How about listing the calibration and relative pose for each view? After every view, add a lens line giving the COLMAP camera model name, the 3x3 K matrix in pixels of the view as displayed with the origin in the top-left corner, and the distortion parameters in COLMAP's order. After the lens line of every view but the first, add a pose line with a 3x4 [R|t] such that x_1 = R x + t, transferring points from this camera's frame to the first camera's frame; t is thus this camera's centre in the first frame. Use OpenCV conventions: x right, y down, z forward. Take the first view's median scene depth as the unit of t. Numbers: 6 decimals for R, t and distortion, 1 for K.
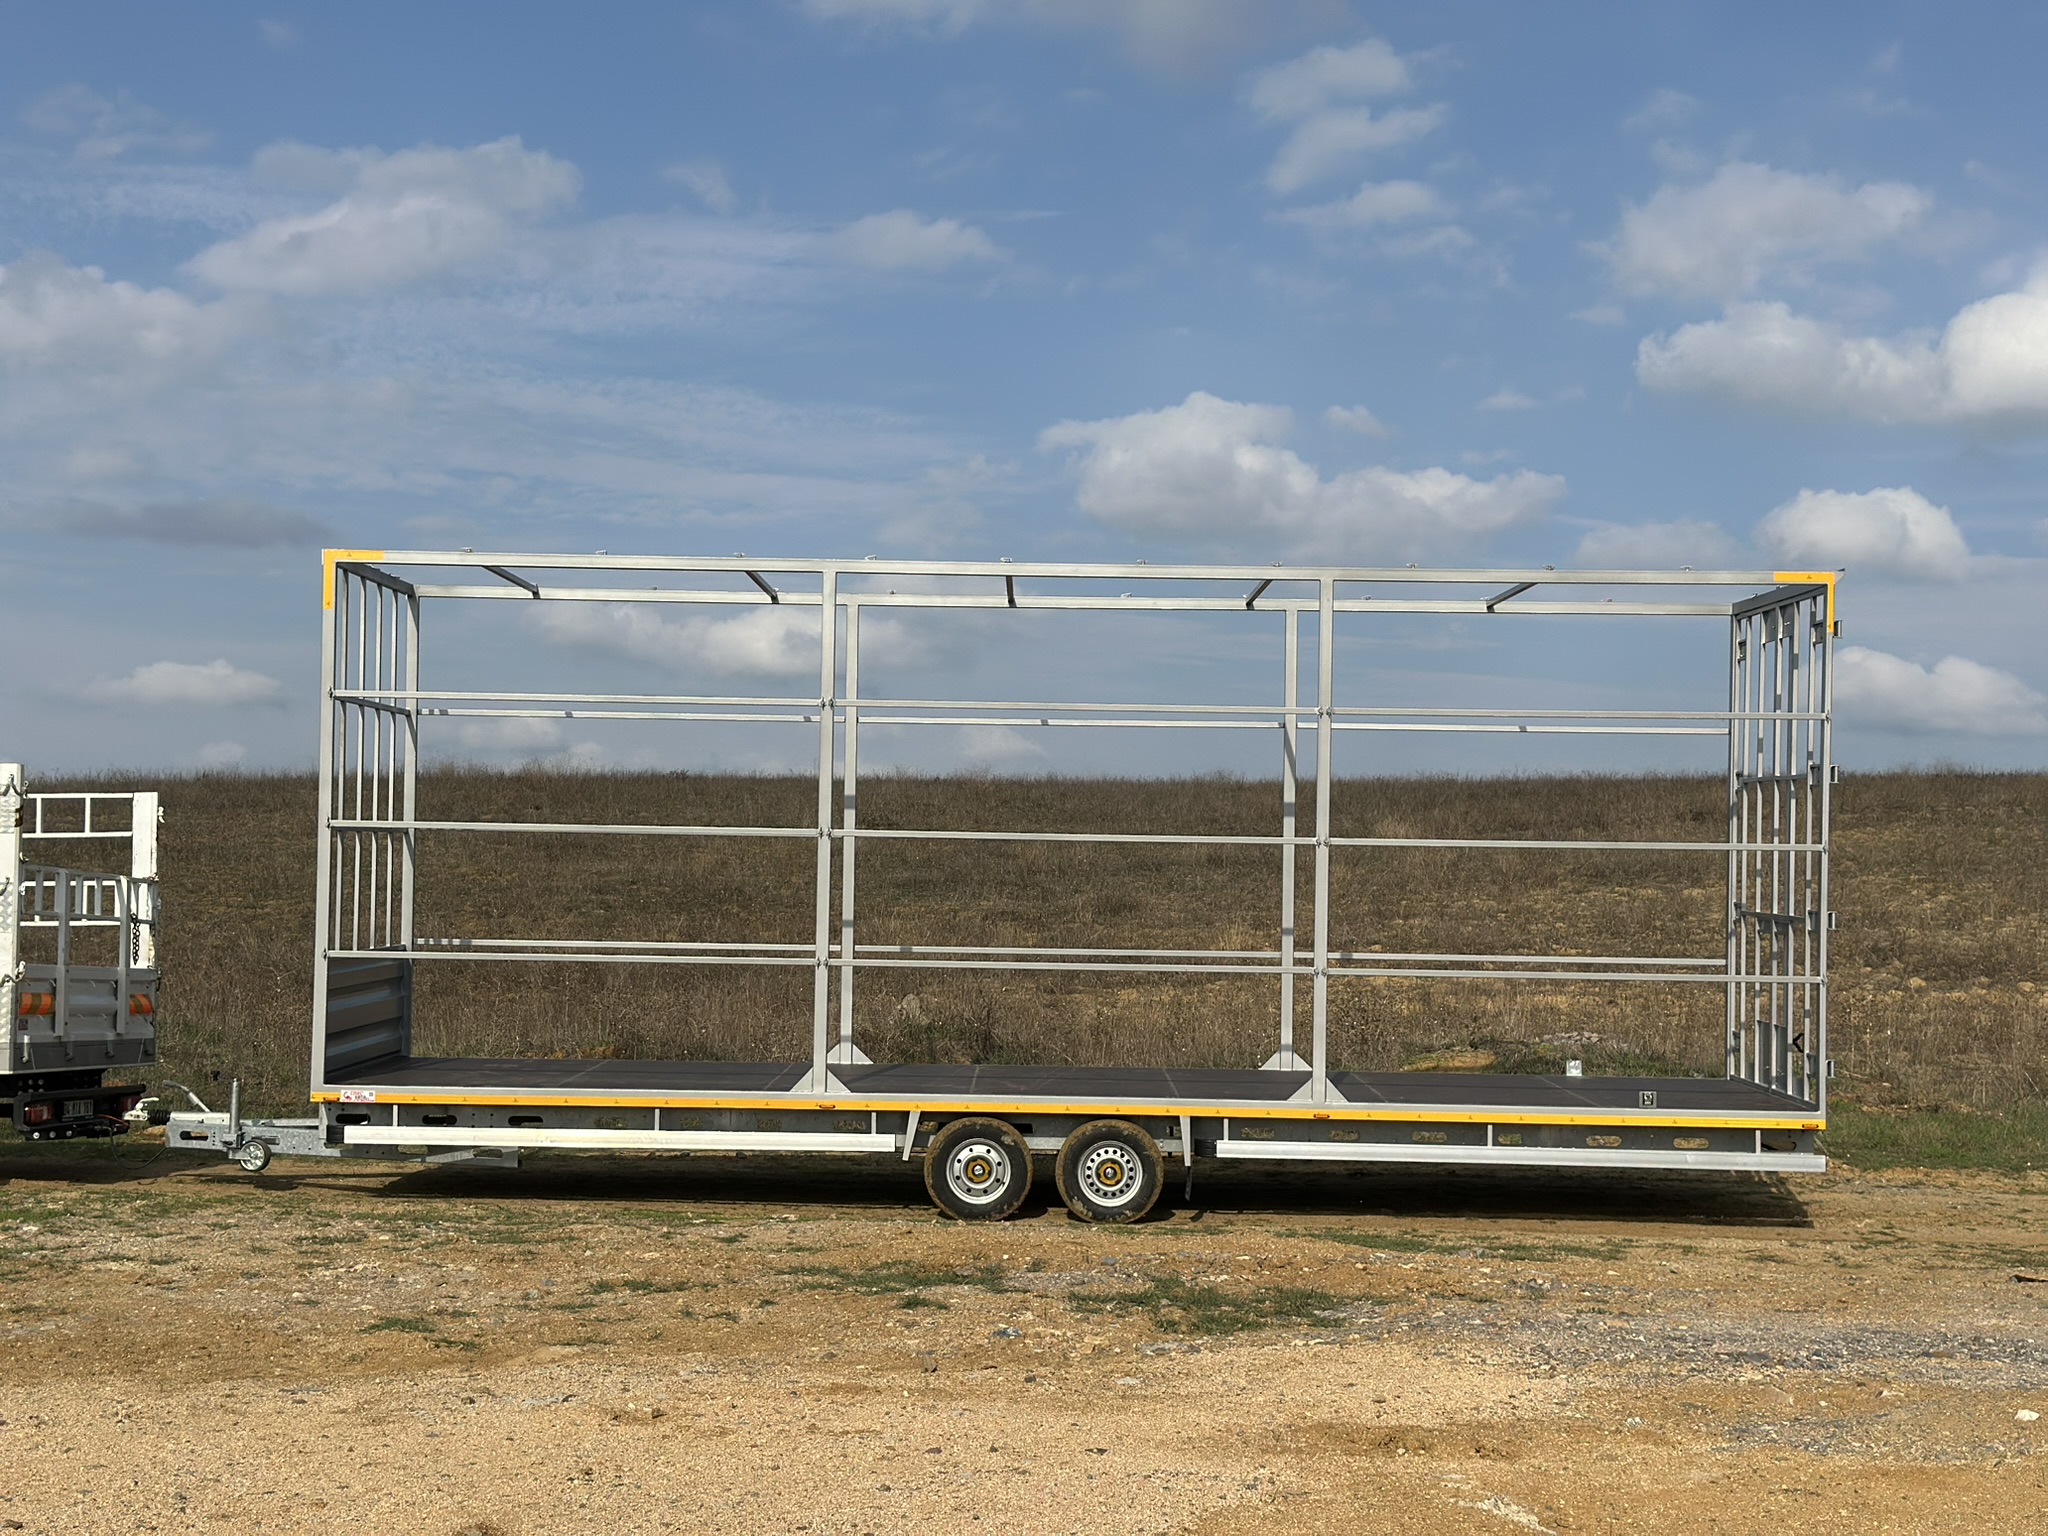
lens RADIAL K [[2848.0, 0, 1015.8], [0, 2848.0, 816.1], [0, 0, 1]] dist [0.183159, -0.389247]
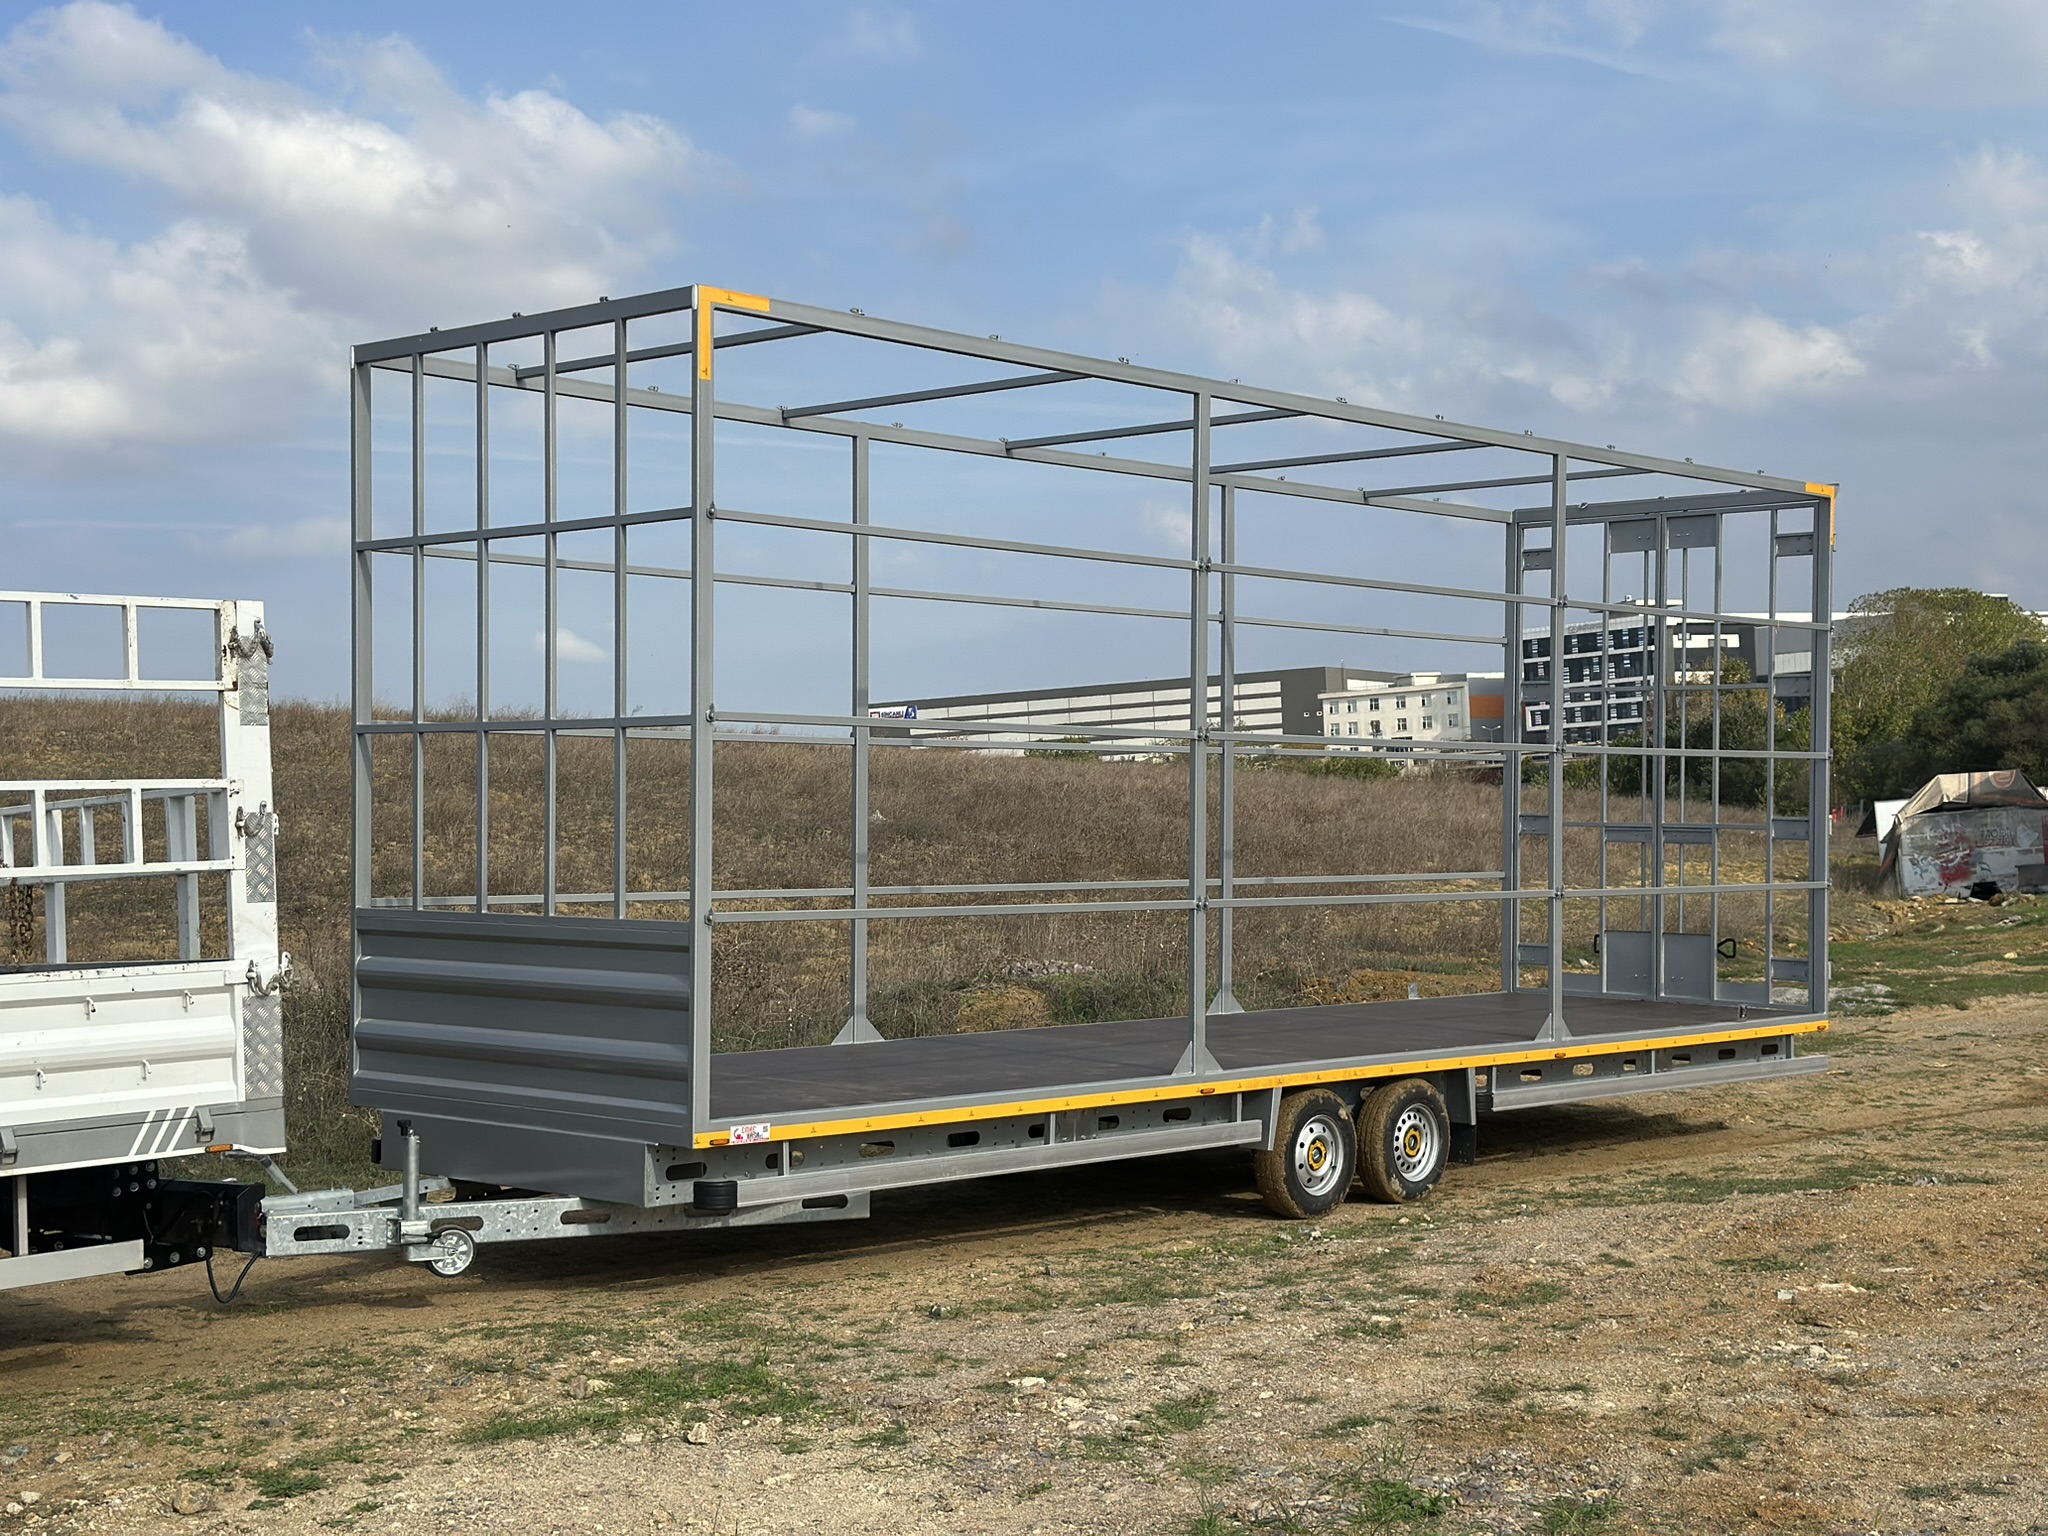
lens RADIAL K [[2848.0, 0, 1015.8], [0, 2848.0, 816.1], [0, 0, 1]] dist [0.183159, -0.389247]
pose [[0.674213, -0.013727, 0.738409, -0.665757], [-0.002534, 0.999778, 0.020900, 0.011801], [-0.738532, -0.015962, 0.674029, 0.520160]]
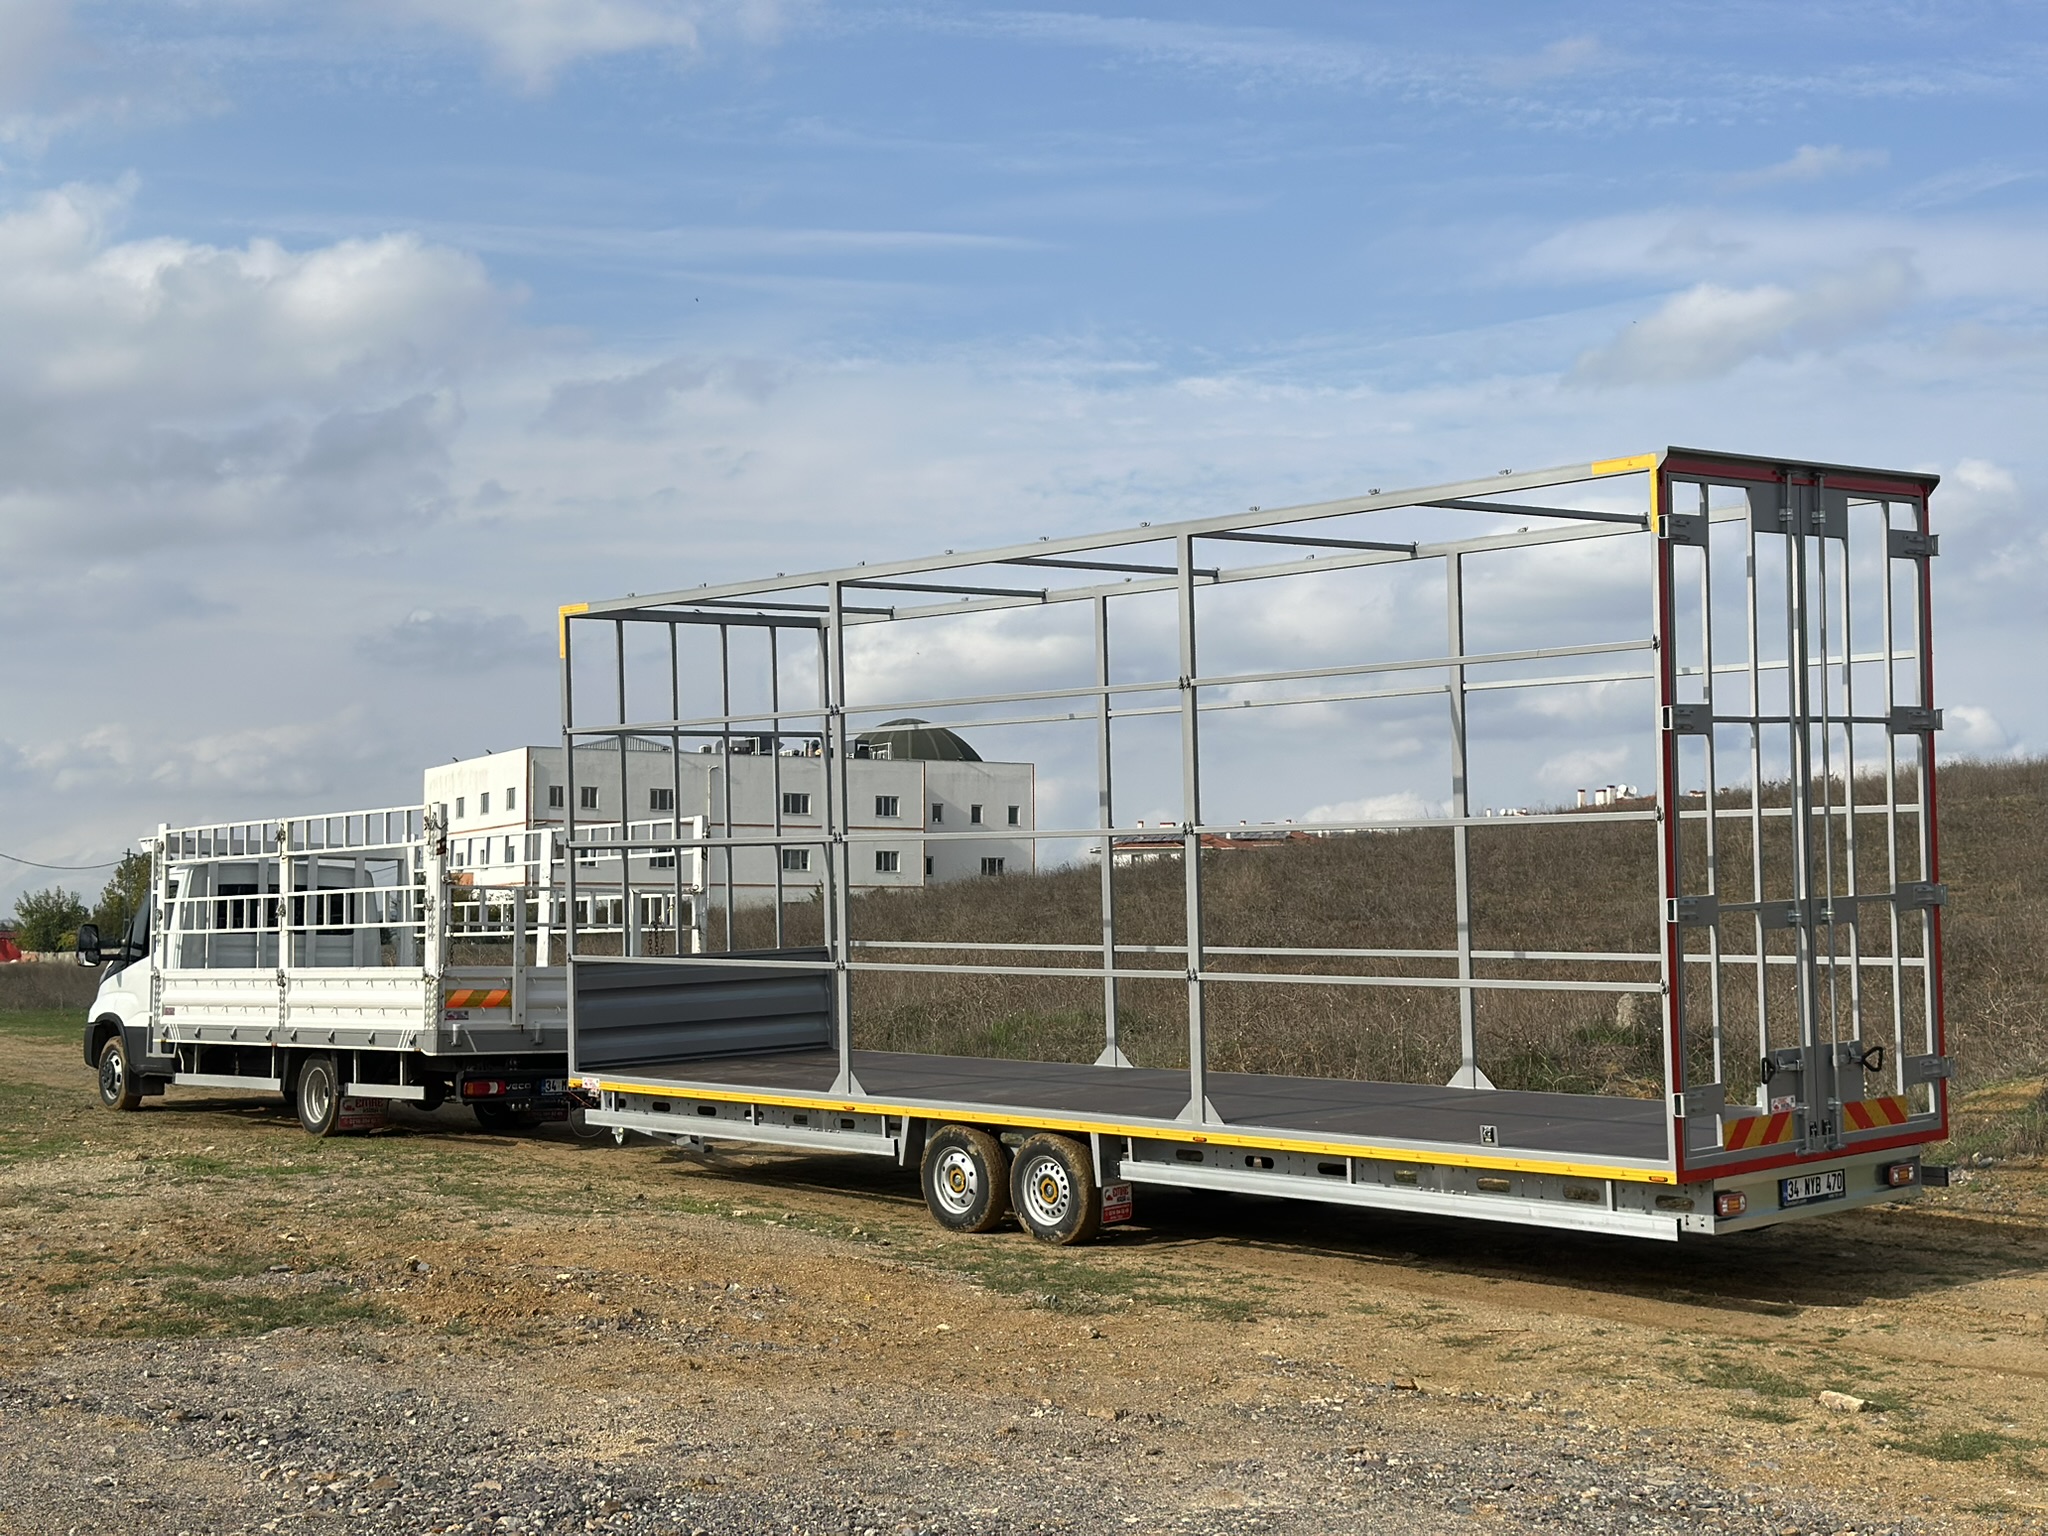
lens RADIAL K [[2848.0, 0, 1015.8], [0, 2848.0, 816.1], [0, 0, 1]] dist [0.183159, -0.389247]
pose [[0.679624, -0.038368, -0.732556, 0.720644], [0.044435, 0.998951, -0.011097, 0.011689], [0.732213, -0.025009, 0.680616, 0.353475]]
